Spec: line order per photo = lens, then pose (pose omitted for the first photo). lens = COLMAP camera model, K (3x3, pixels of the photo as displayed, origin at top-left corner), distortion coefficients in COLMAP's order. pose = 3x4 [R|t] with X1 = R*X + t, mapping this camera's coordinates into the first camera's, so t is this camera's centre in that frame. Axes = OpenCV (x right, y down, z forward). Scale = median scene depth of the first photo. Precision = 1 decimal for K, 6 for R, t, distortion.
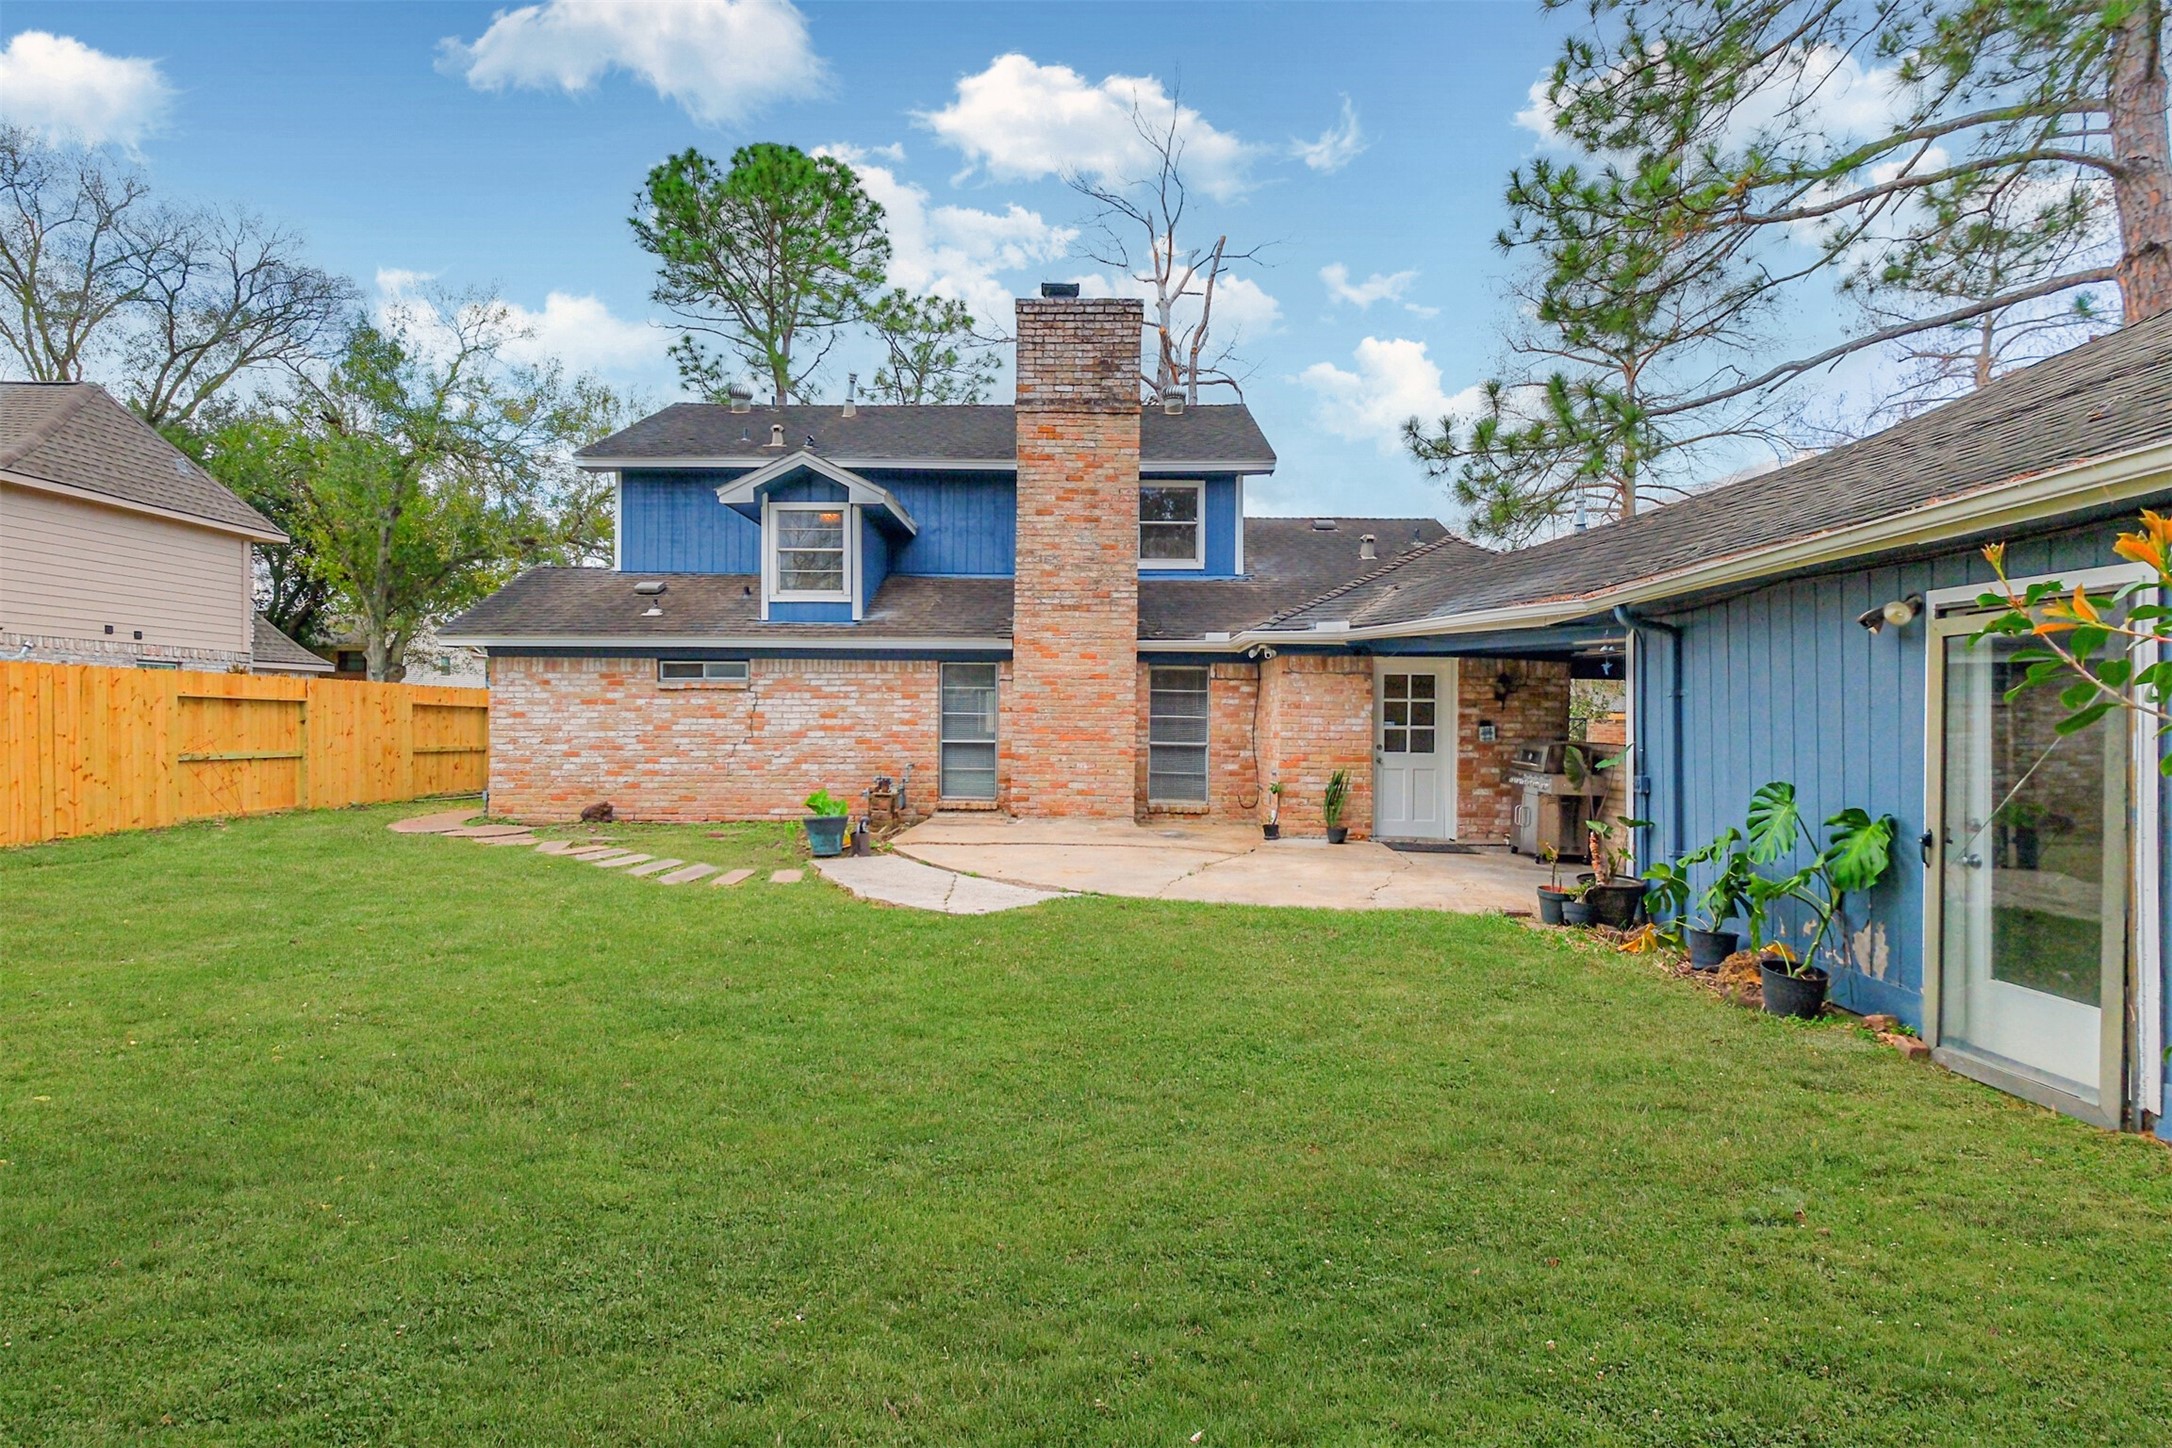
lens RADIAL K [[1103.0, 0, 1086.0], [0, 1103.0, 724.0], [0, 0, 1]] dist [-0.002207, -0.000584]
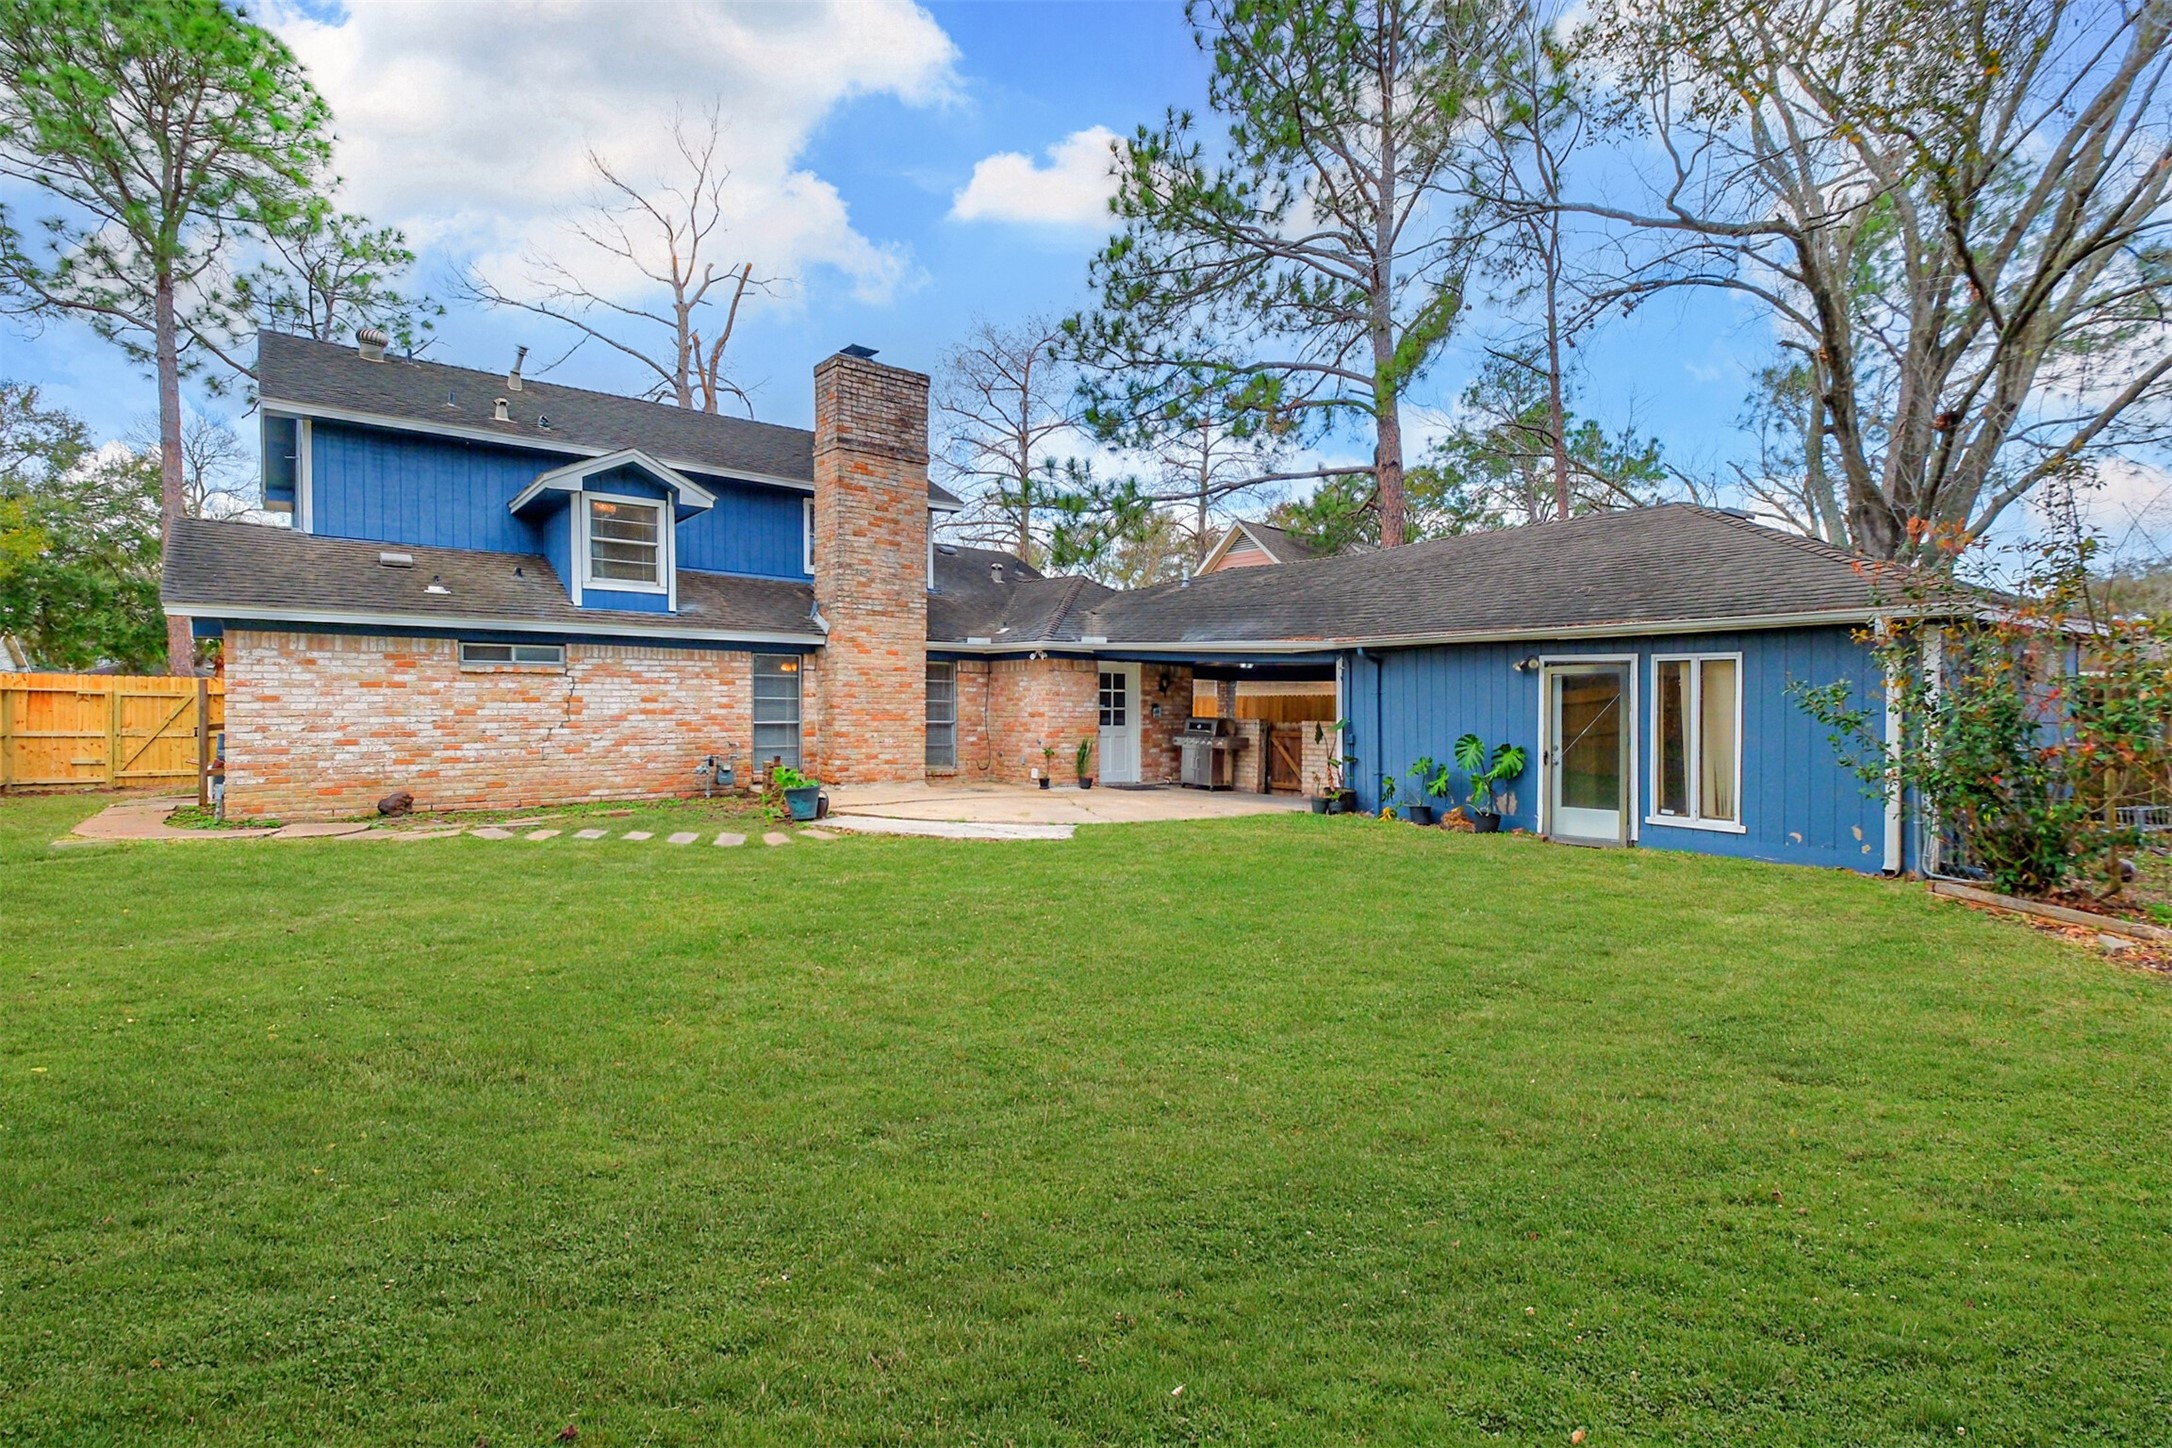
lens RADIAL K [[1065.3, 0, 1086.0], [0, 1065.3, 724.0], [0, 0, 1]] dist [0.001880, 0.000247]
pose [[0.751823, -0.014082, 0.659214, -0.596361], [0.000532, 0.999785, 0.020750, -0.005567], [-0.659364, -0.015250, 0.751669, -0.050975]]
